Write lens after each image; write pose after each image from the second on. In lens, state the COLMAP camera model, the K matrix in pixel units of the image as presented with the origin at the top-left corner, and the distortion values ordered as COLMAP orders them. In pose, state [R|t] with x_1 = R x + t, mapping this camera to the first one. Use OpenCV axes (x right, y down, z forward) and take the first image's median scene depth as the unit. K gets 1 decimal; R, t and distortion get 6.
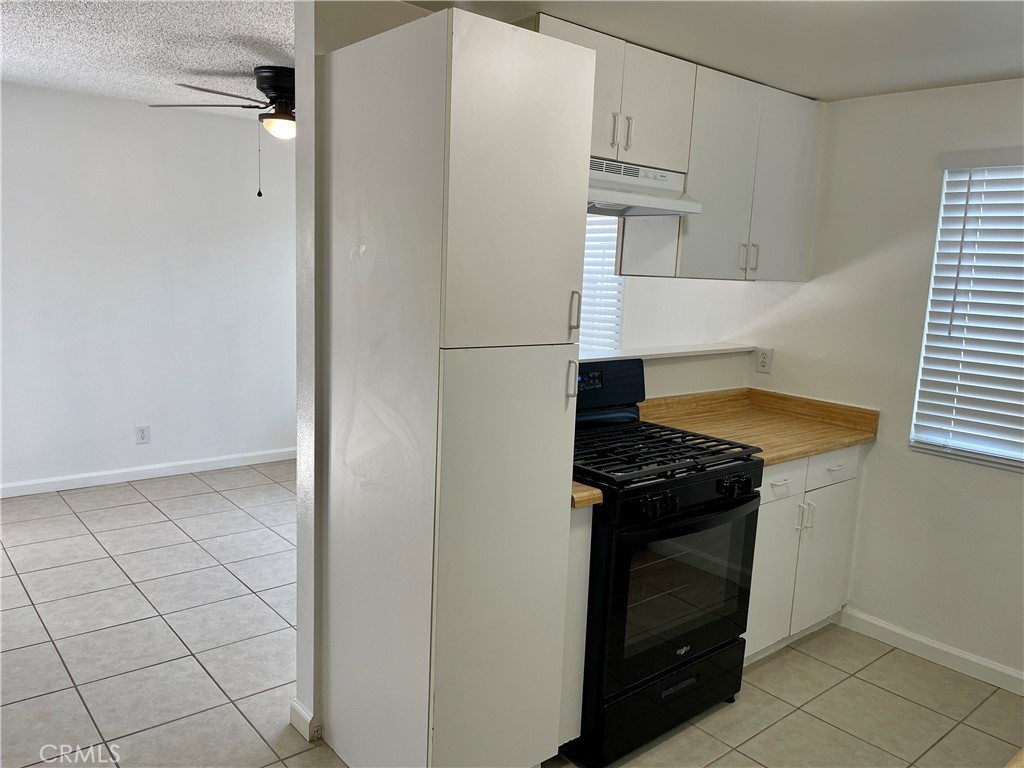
lens RADIAL K [[772.1, 0, 507.5], [0, 772.1, 390.5], [0, 0, 1]] dist [0.069995, -0.093102]
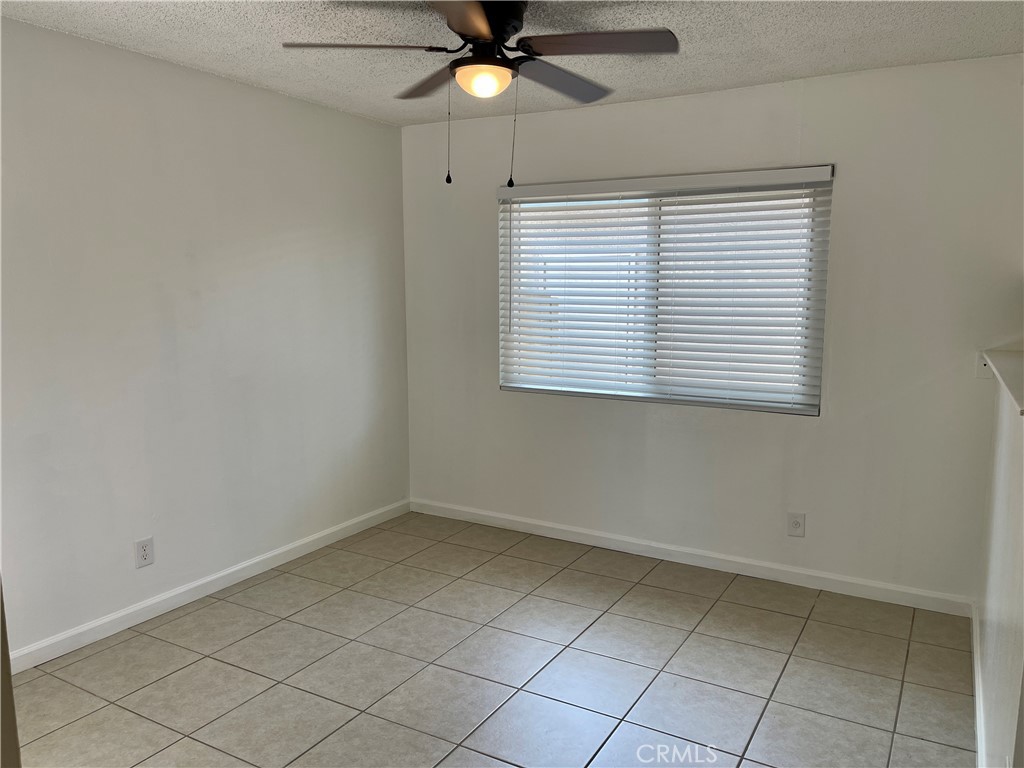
lens RADIAL K [[772.1, 0, 507.4], [0, 772.1, 381.9], [0, 0, 1]] dist [0.069995, -0.093102]
pose [[0.941400, -0.088314, 0.325524, -0.444124], [0.098243, 0.995062, -0.014158, -0.057039], [-0.322666, 0.045309, 0.945428, 0.306498]]
